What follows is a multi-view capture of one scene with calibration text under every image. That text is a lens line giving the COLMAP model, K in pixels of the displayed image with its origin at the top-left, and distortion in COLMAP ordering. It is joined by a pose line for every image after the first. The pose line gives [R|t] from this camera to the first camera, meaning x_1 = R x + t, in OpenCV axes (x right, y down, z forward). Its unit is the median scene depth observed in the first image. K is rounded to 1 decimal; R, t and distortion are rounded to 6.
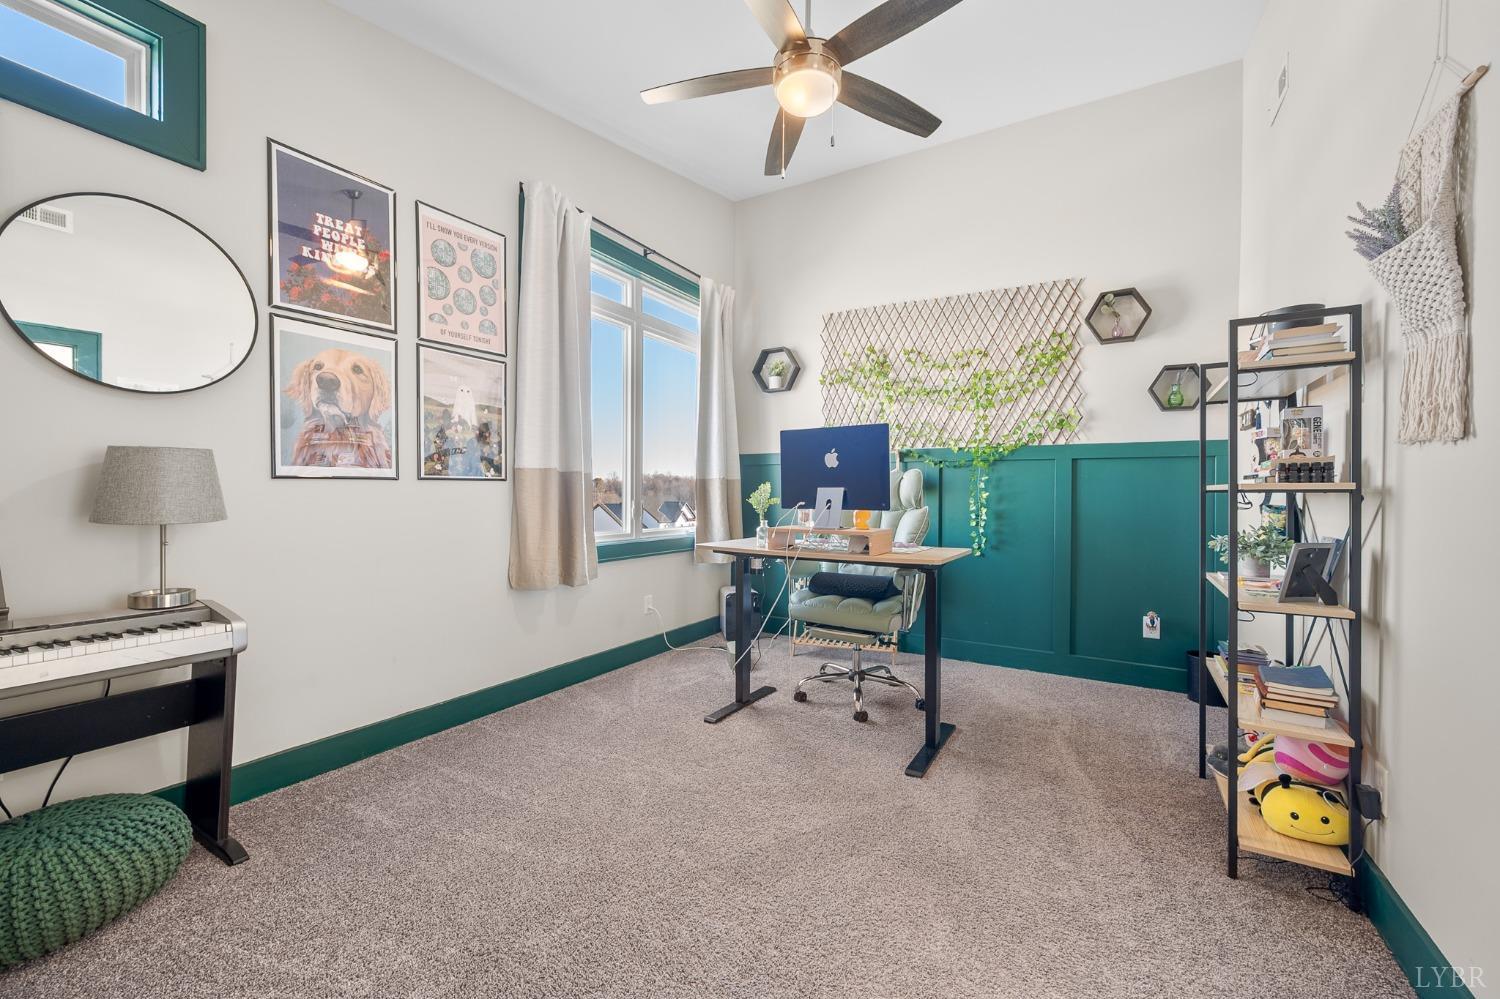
lens RADIAL K [[592.0, 0, 754.3], [0, 592.0, 498.3], [0, 0, 1]] dist [0.000126, -0.000082]
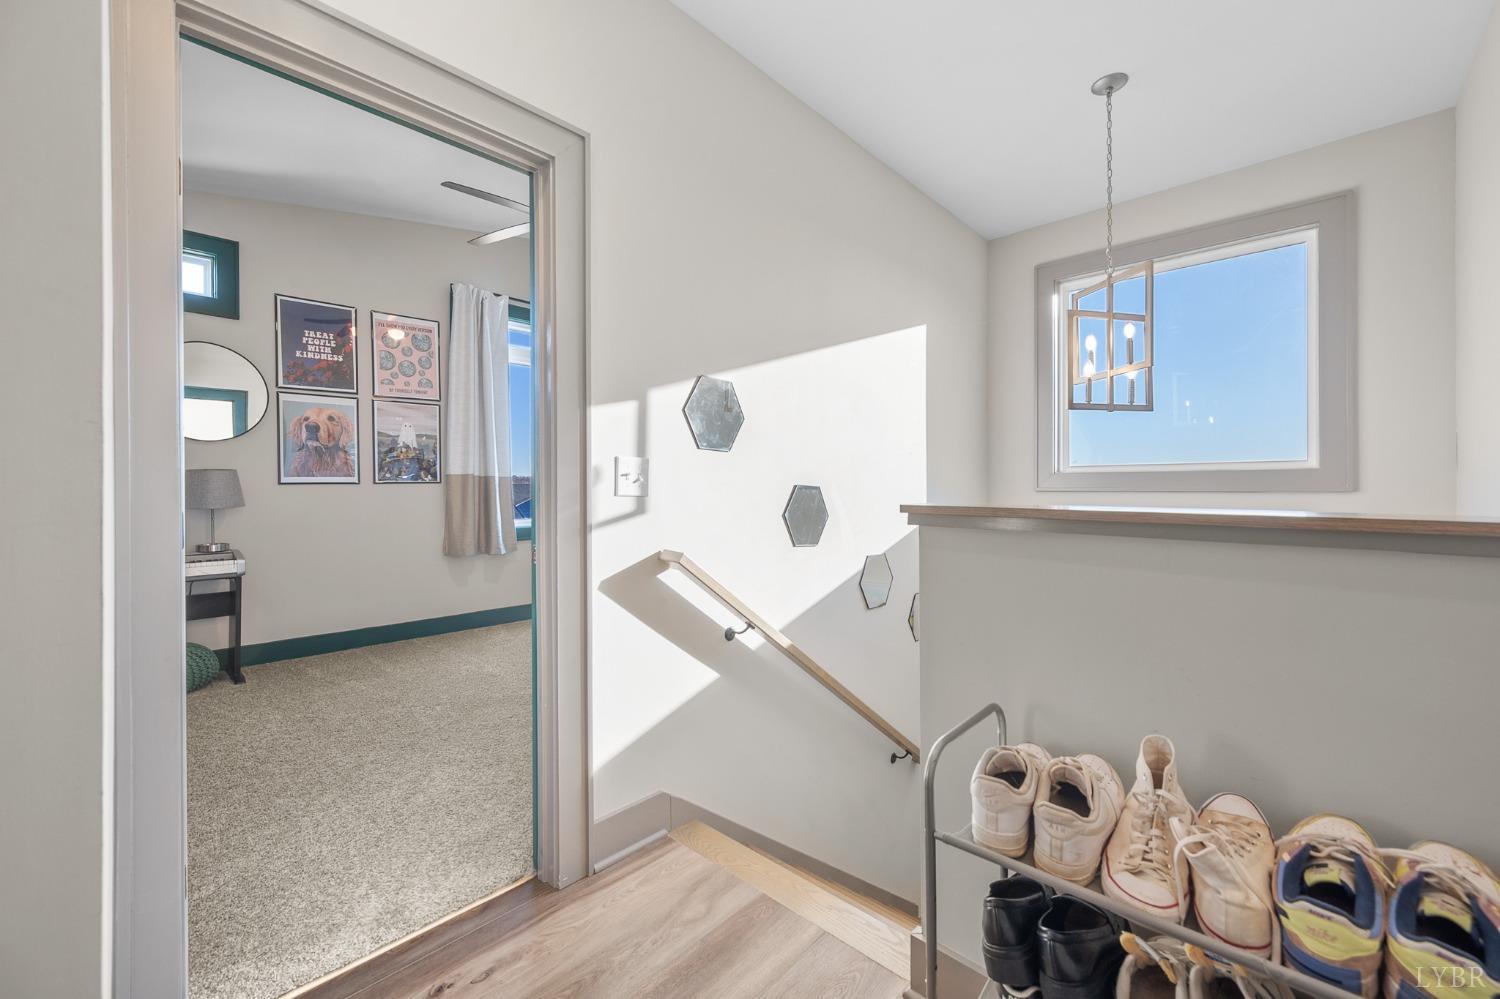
lens RADIAL K [[592.0, 0, 744.2], [0, 592.0, 493.5], [0, 0, 1]] dist [0.000126, -0.000082]
pose [[0.973341, -0.014956, -0.228873, 0.776414], [0.013081, 0.999867, -0.009704, 0.024241], [0.228988, 0.006452, 0.973408, -0.333138]]
